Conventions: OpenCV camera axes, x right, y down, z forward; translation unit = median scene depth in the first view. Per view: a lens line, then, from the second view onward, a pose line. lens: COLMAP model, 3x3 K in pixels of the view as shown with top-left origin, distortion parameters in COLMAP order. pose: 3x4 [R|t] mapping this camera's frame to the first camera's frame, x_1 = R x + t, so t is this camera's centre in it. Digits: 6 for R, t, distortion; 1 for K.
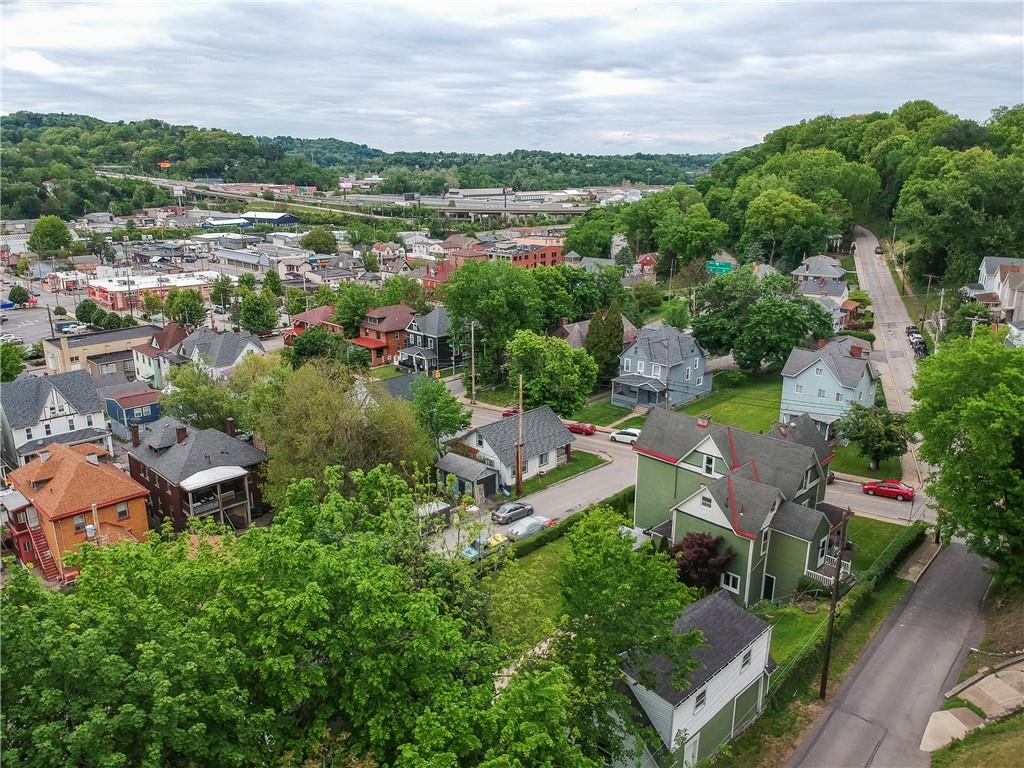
lens RADIAL K [[758.8, 0, 512.0], [0, 758.8, 384.0], [0, 0, 1]] dist [0.072226, -0.145787]
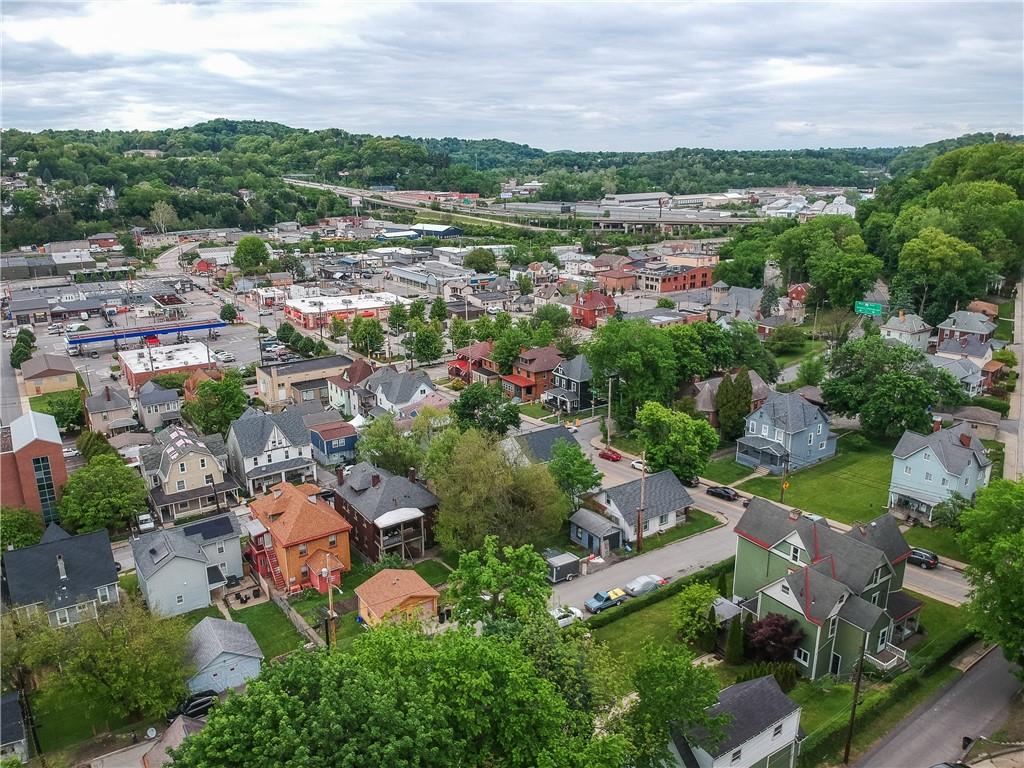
lens RADIAL K [[758.8, 0, 512.0], [0, 758.8, 384.0], [0, 0, 1]] dist [0.072226, -0.145787]
pose [[0.980083, 0.047243, -0.192886, 0.016679], [-0.046145, 0.998883, 0.010183, -0.061719], [0.193152, -0.001079, 0.981168, -0.108150]]
